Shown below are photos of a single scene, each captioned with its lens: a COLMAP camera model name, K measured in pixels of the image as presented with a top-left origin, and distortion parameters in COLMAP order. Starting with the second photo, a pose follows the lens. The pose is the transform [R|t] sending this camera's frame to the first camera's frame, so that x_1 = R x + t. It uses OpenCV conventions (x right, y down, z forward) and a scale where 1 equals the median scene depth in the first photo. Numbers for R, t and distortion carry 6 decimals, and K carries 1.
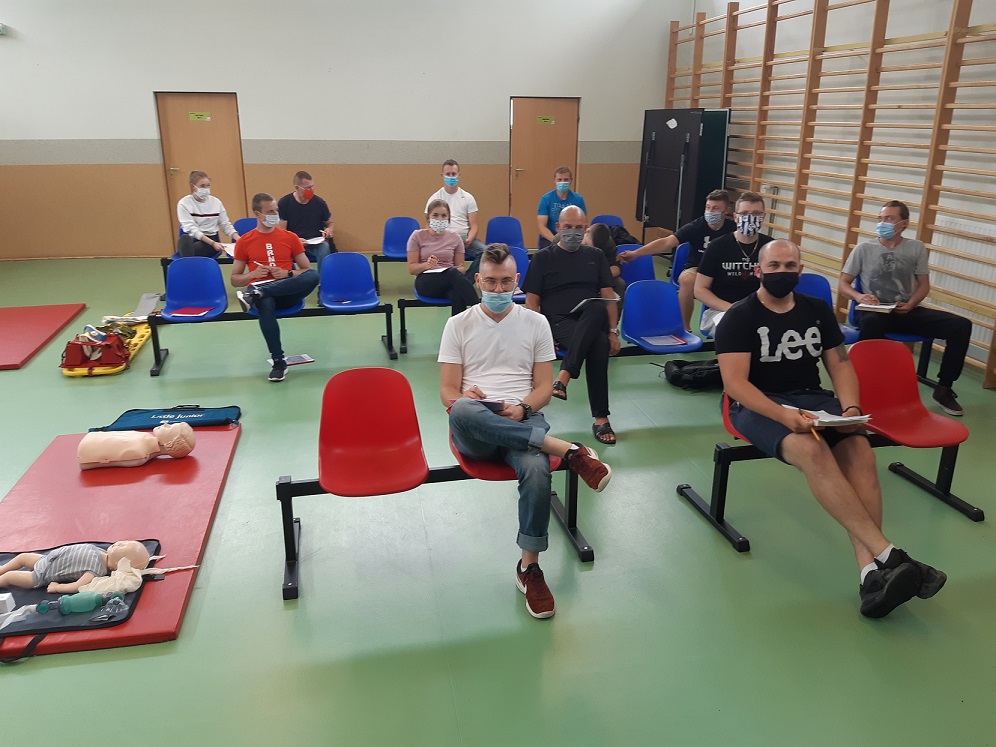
lens RADIAL K [[831.5, 0, 498.0], [0, 831.5, 373.5], [0, 0, 1]] dist [0.007979, 0.004262]
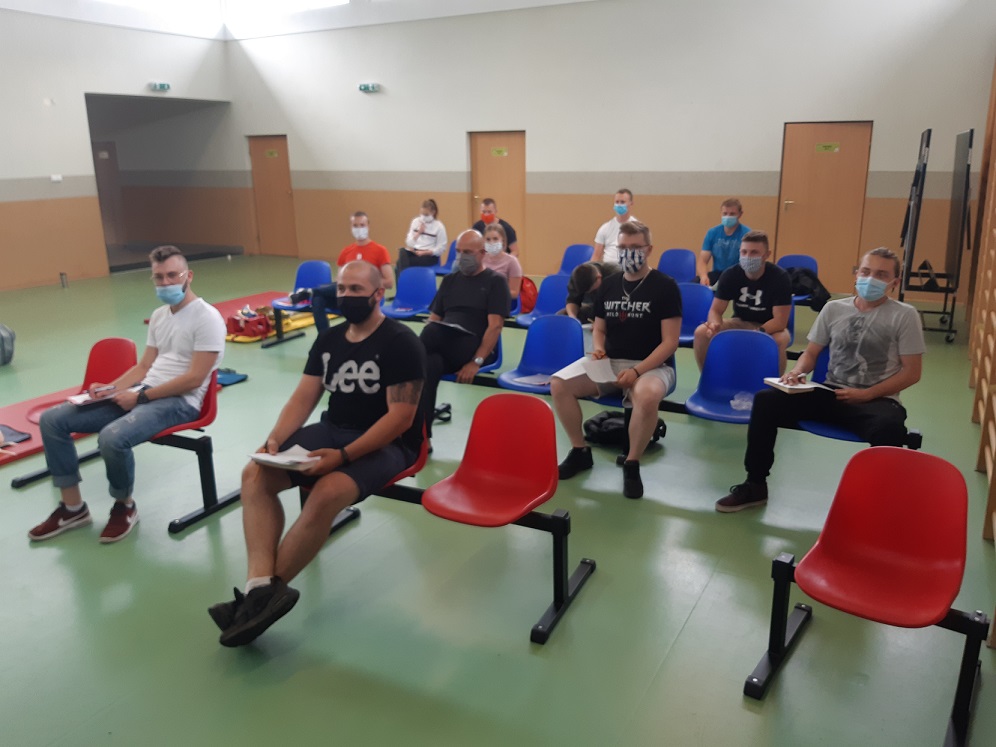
lens RADIAL K [[789.8, 0, 498.0], [0, 789.8, 373.5], [0, 0, 1]] dist [0.069830, 0.000264]
pose [[0.772784, 0.158829, -0.614475, 0.601184], [-0.182827, 0.982849, 0.024116, -0.052658], [0.607766, 0.093706, 0.788568, 0.256717]]
